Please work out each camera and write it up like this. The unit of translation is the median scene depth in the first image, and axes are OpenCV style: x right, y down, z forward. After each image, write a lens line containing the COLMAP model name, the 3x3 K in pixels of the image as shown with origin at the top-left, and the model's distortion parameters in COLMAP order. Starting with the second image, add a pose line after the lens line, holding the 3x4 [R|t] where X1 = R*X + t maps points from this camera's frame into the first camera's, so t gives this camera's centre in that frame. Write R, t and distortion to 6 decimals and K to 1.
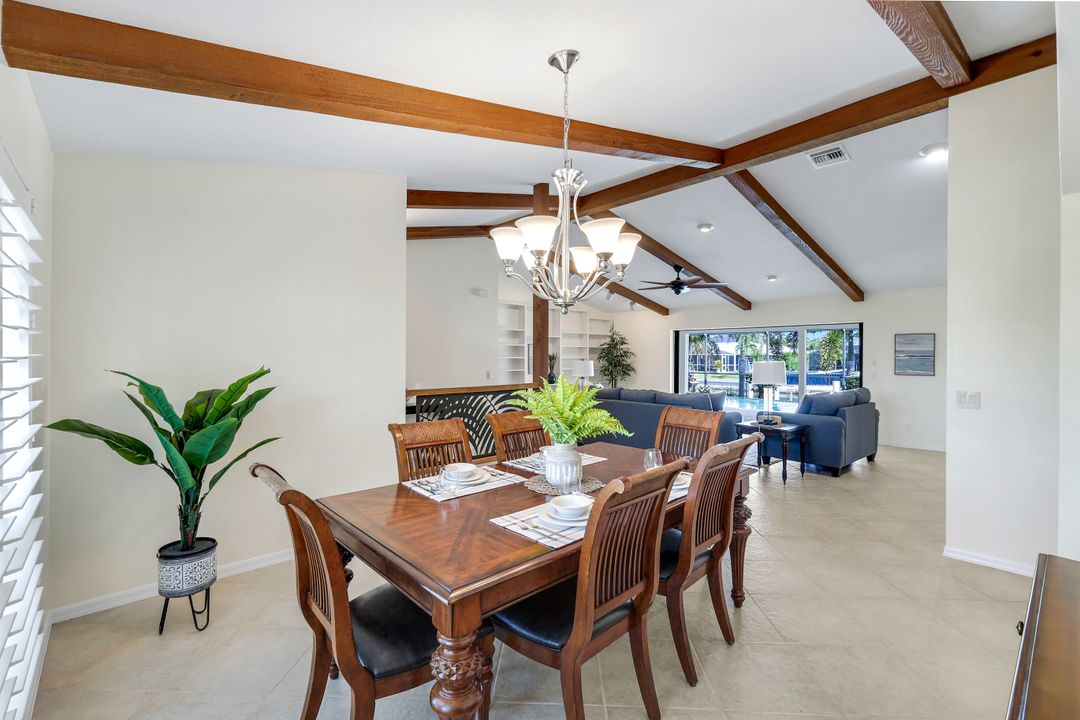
lens RADIAL K [[483.5, 0, 539.8], [0, 483.5, 354.8], [0, 0, 1]] dist [0.009142, 0.000955]
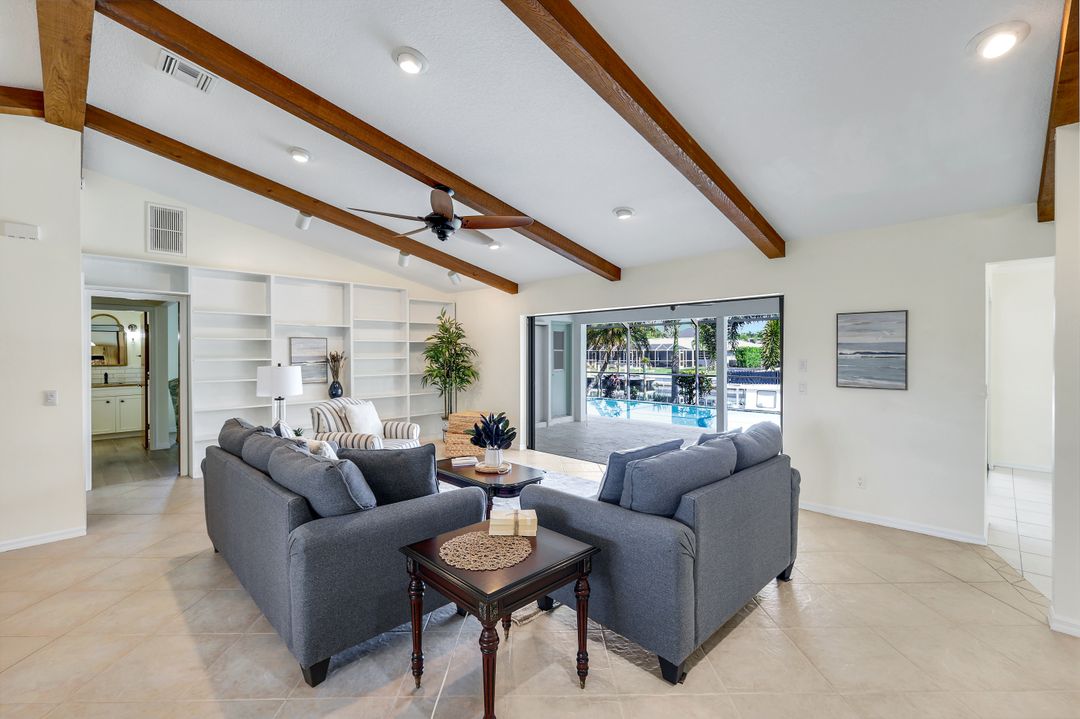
lens RADIAL K [[483.5, 0, 539.8], [0, 483.5, 354.3], [0, 0, 1]] dist [0.009142, 0.000955]
pose [[0.997910, -0.007981, 0.064118, 0.341324], [0.007589, 0.999951, 0.006364, -0.002261], [-0.064165, -0.005864, 0.997922, 0.448380]]
